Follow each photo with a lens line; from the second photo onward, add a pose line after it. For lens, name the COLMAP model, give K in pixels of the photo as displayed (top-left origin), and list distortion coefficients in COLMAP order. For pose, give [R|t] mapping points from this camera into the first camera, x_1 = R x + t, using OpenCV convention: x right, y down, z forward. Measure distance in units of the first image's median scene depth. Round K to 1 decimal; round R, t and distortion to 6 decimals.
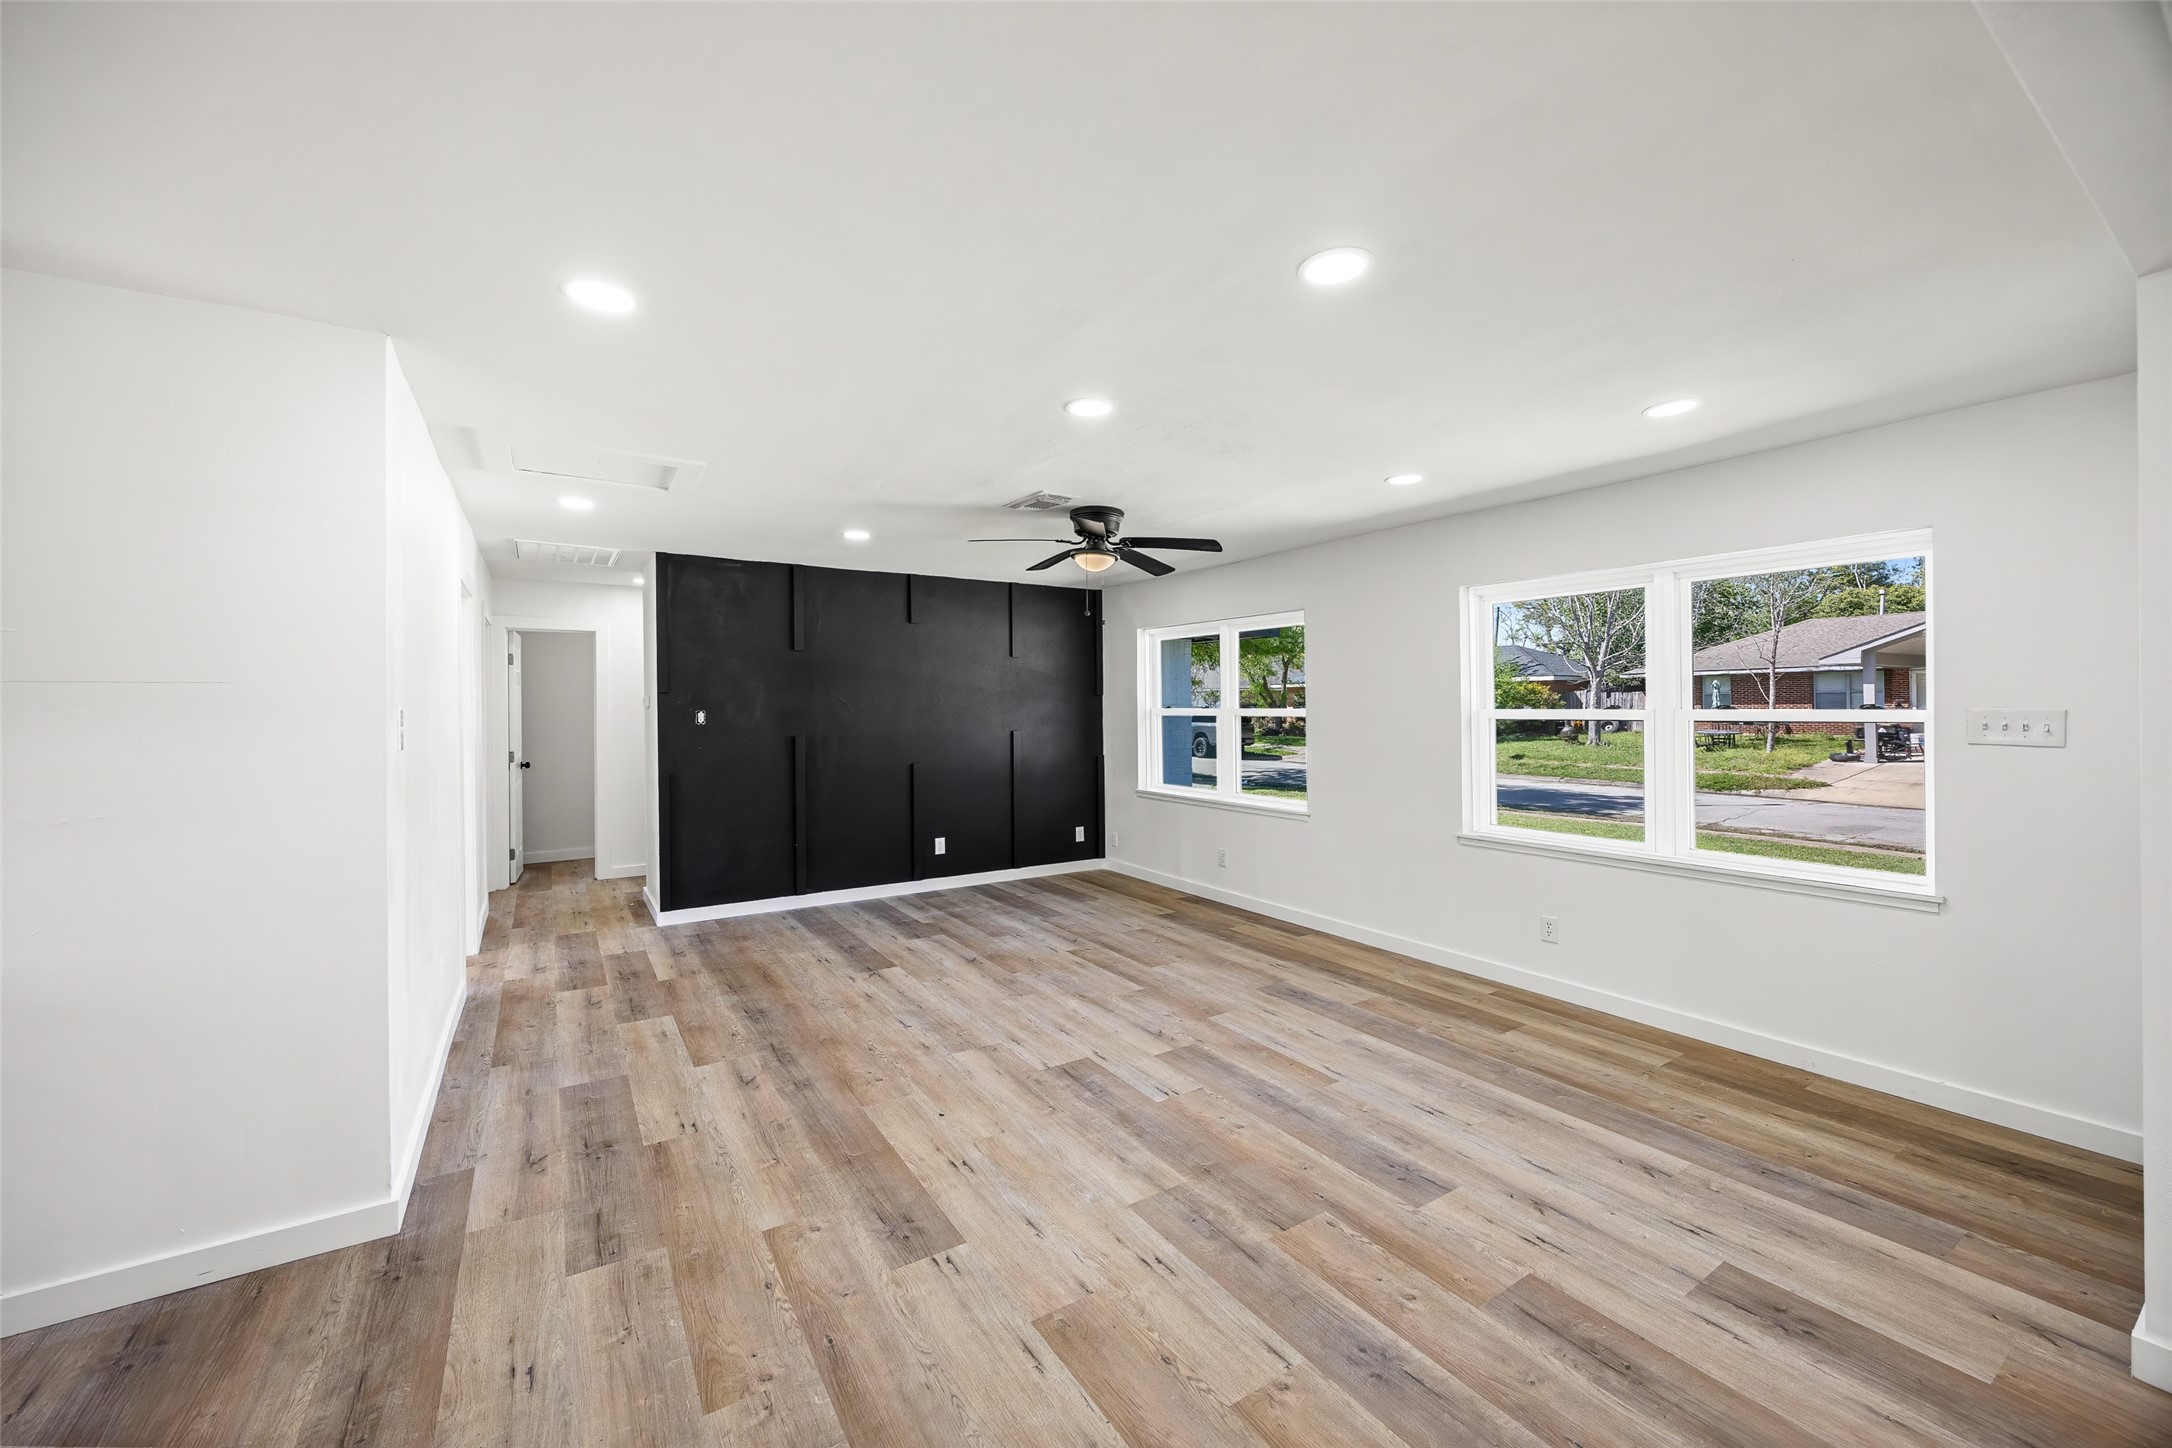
lens RADIAL K [[838.6, 0, 1055.9], [0, 838.6, 695.5], [0, 0, 1]] dist [-0.008895, 0.000776]
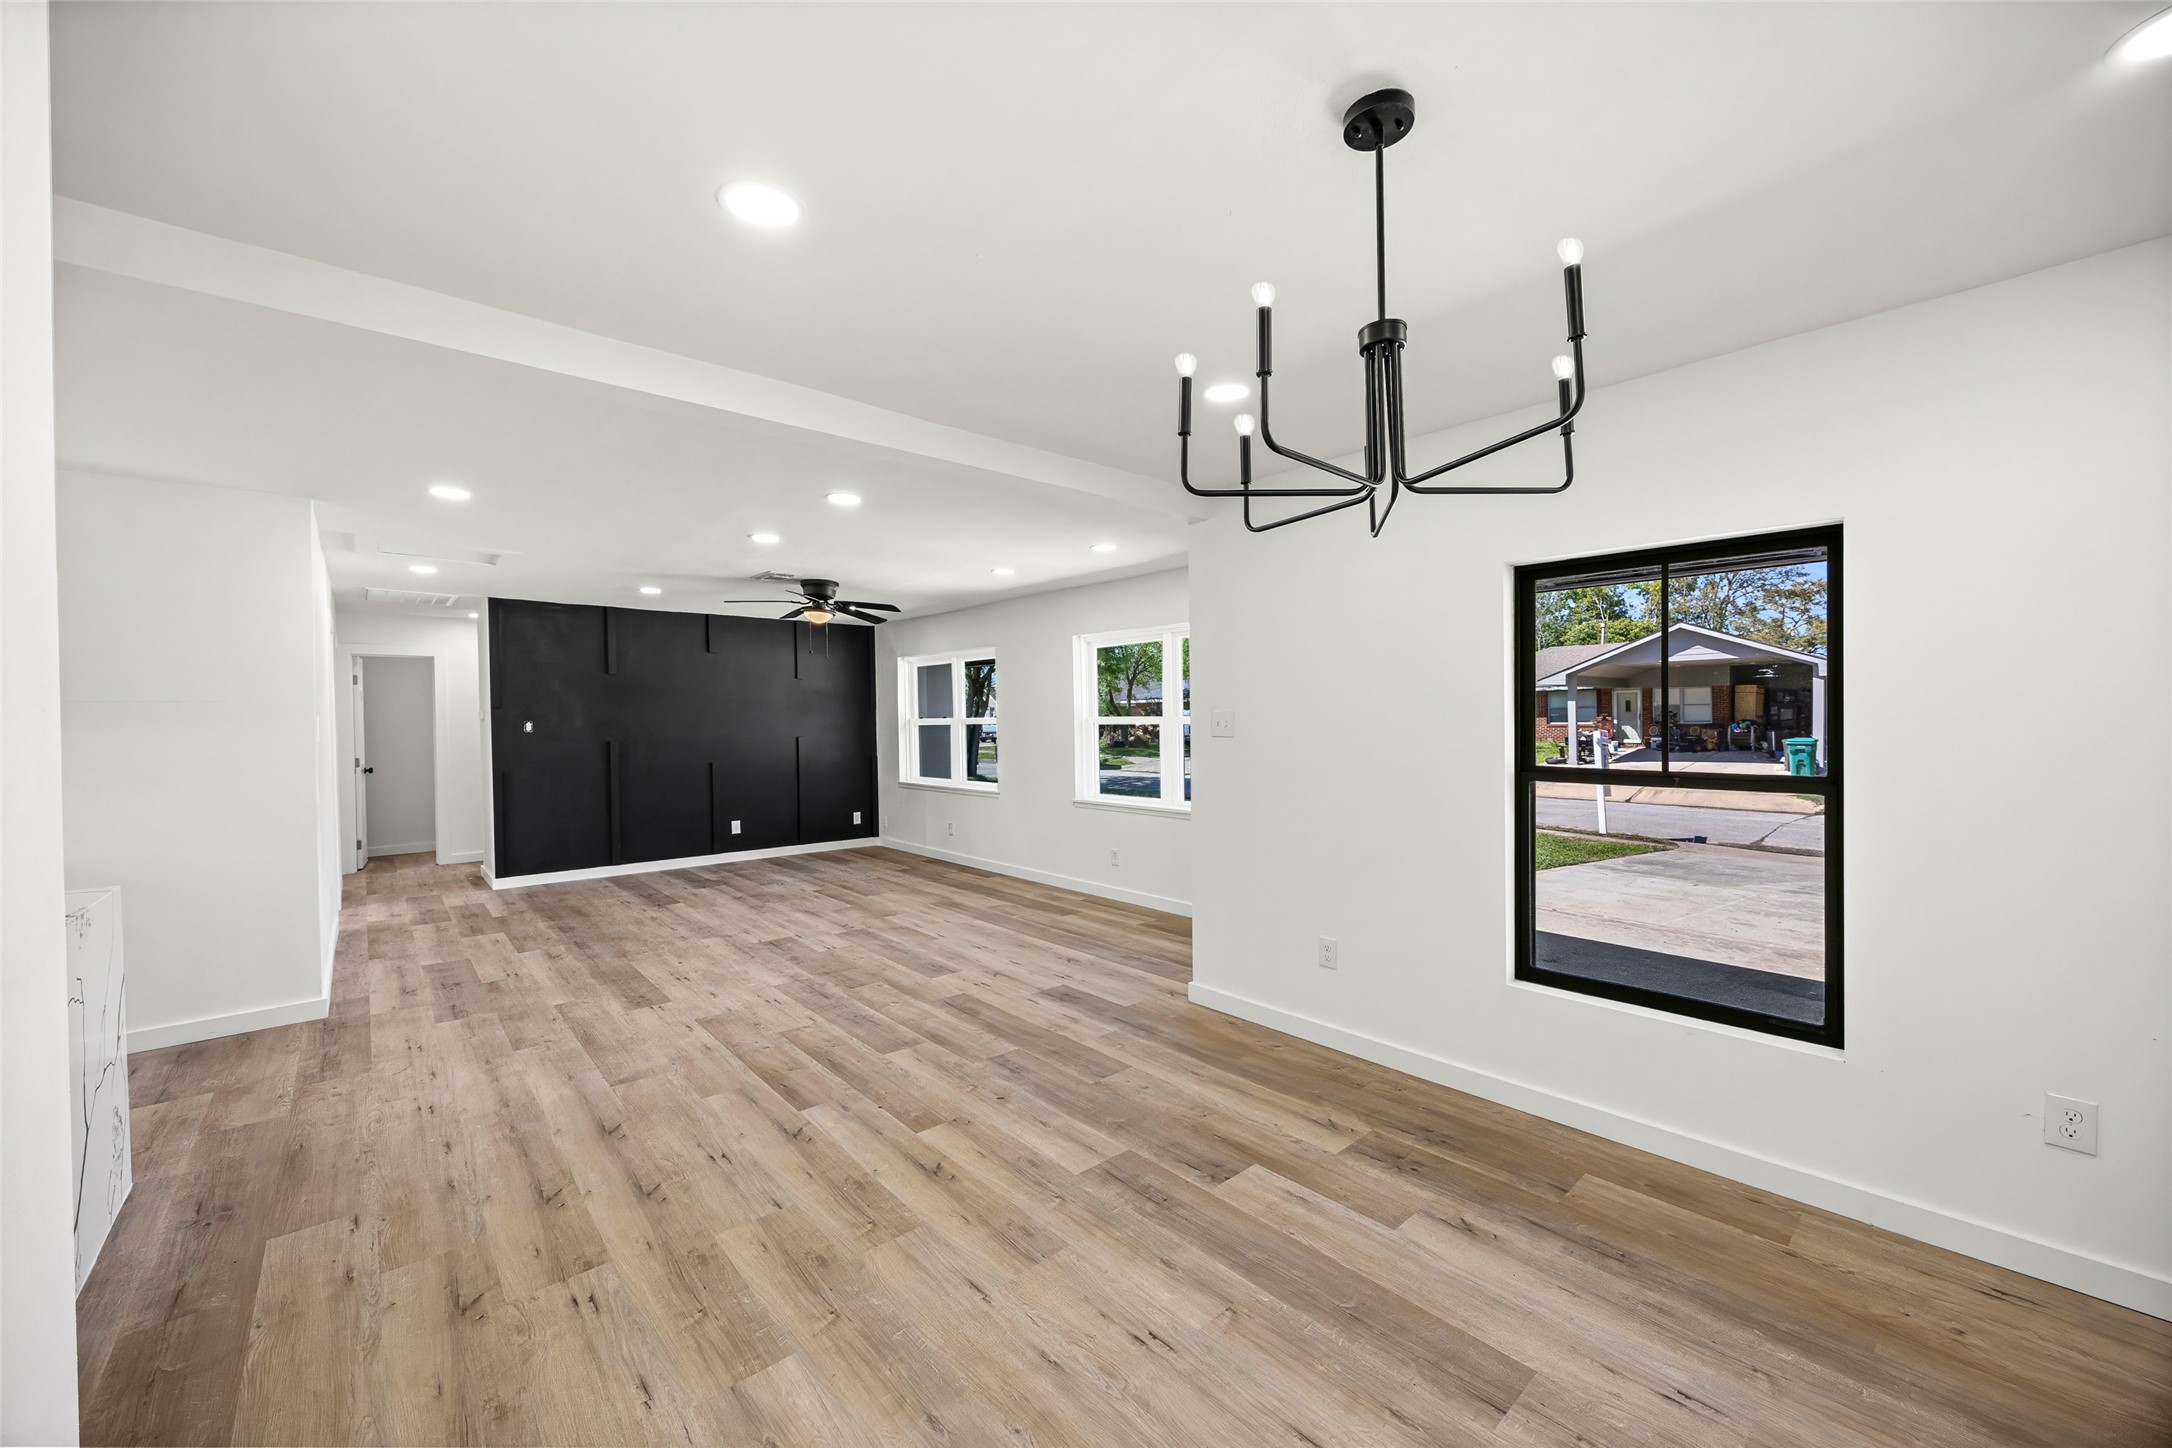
lens RADIAL K [[838.6, 0, 1080.1], [0, 838.6, 726.6], [0, 0, 1]] dist [-0.008895, 0.000776]
pose [[0.986397, -0.004806, 0.164311, 0.291069], [0.001840, 0.999833, 0.018197, 0.006254], [-0.164370, -0.017647, 0.986241, -0.584738]]
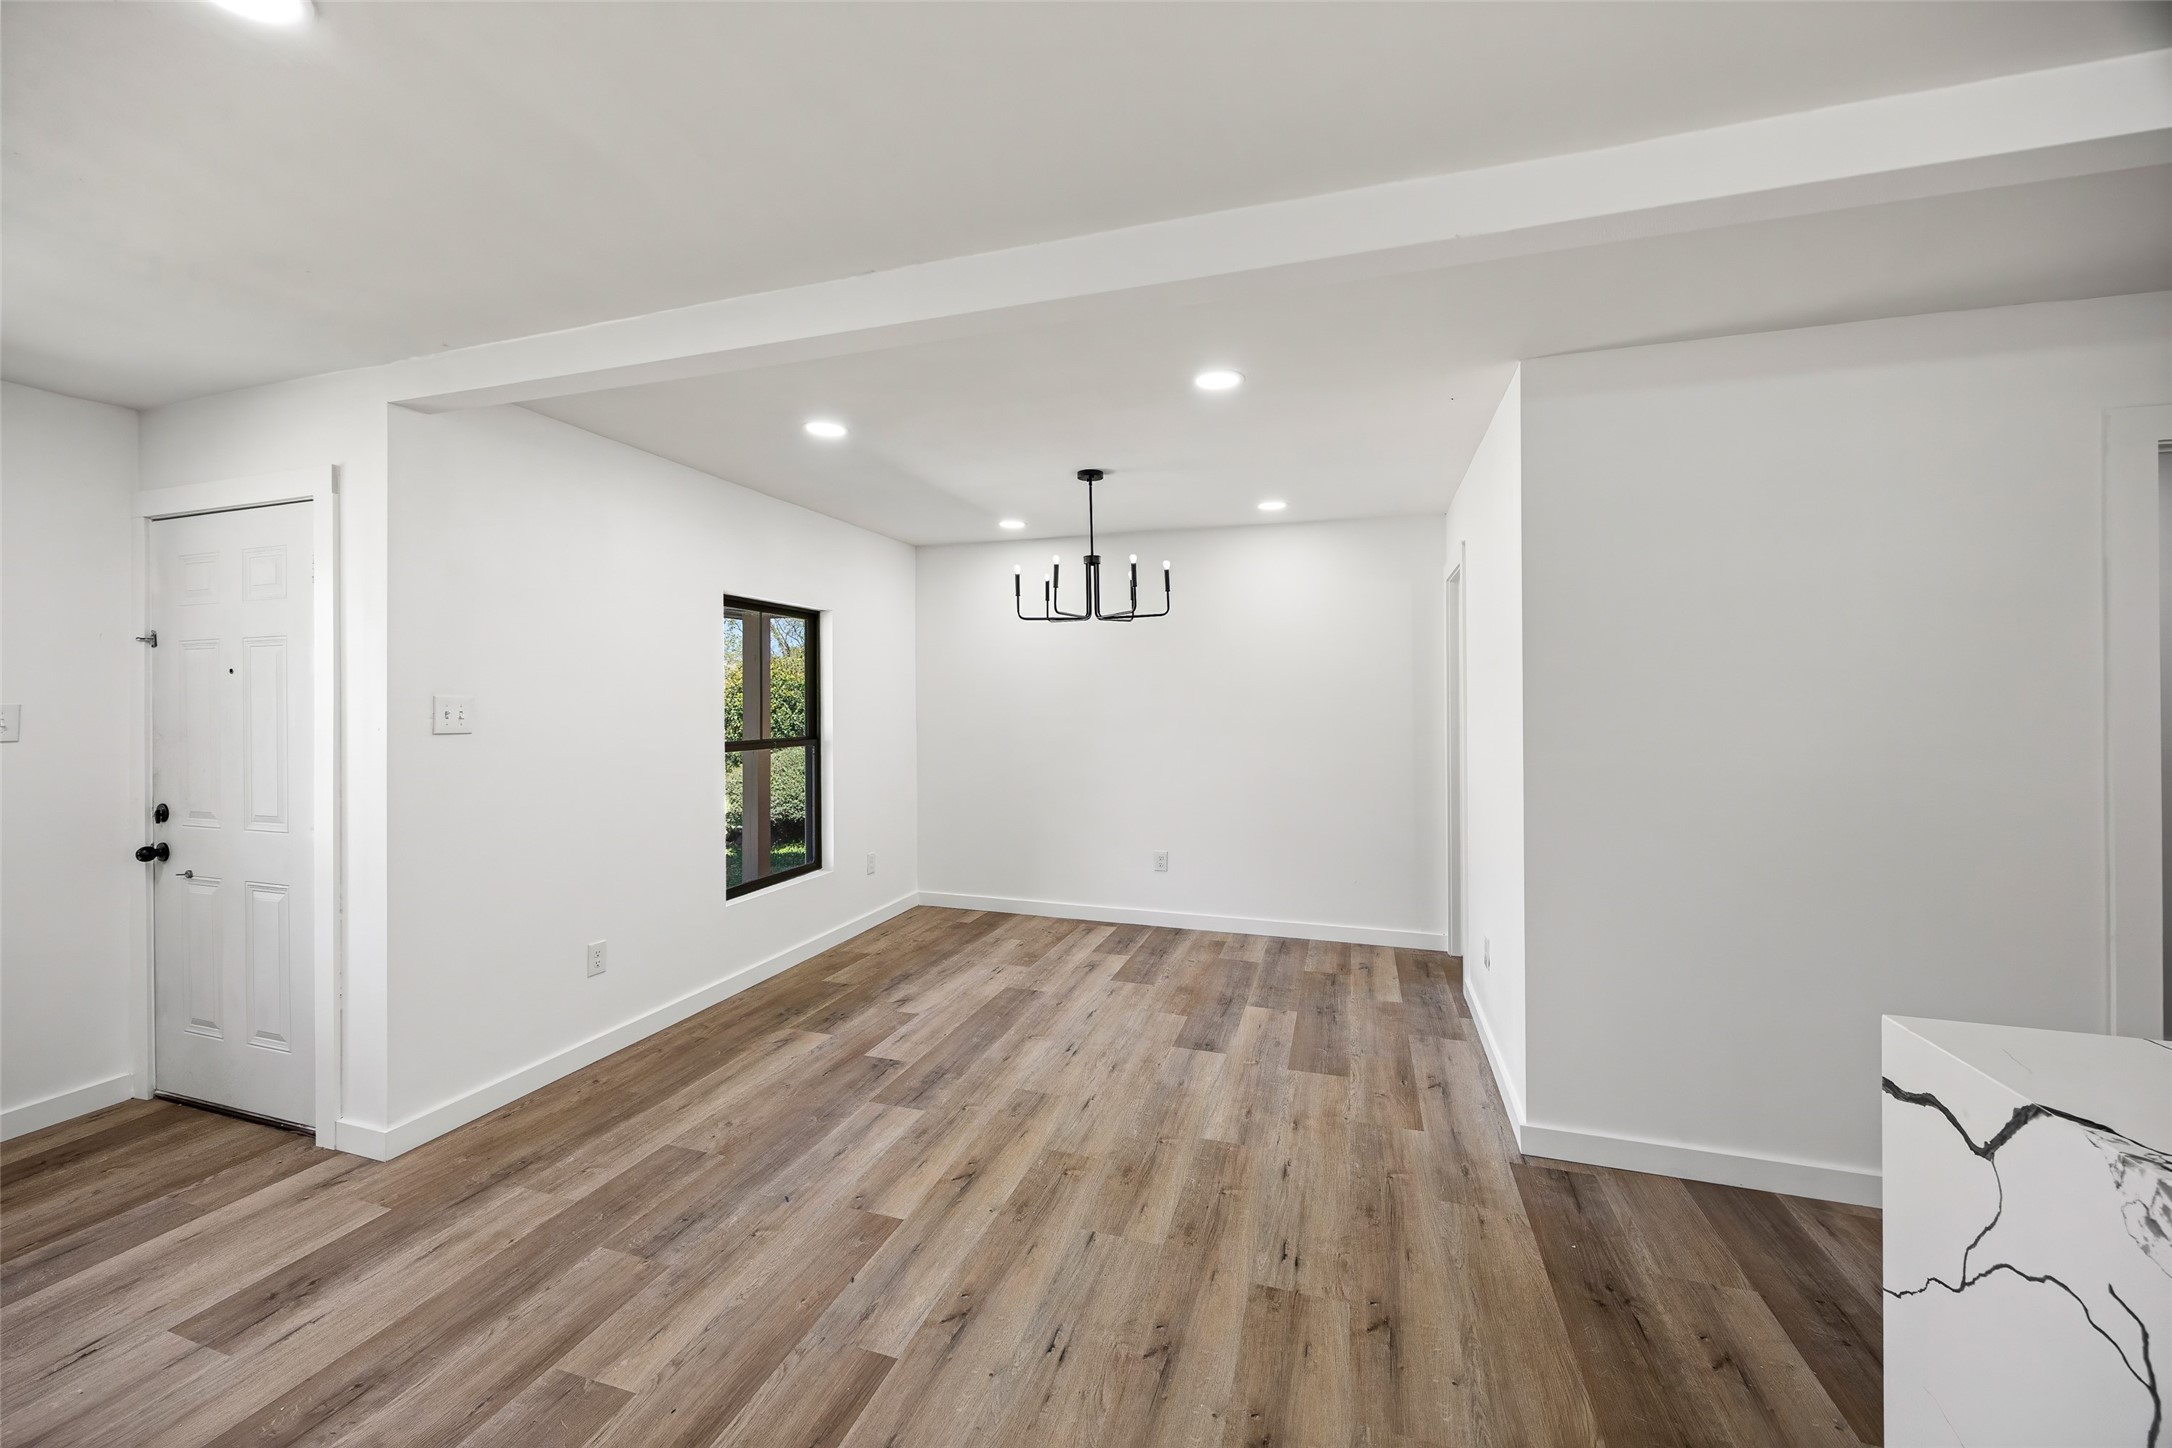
lens RADIAL K [[838.6, 0, 1075.8], [0, 838.6, 711.5], [0, 0, 1]] dist [-0.008895, 0.000776]
pose [[-0.648595, -0.002962, 0.761128, -0.277989], [-0.000120, 0.999993, 0.003789, 0.012228], [-0.761134, 0.002366, -0.648590, 0.475871]]
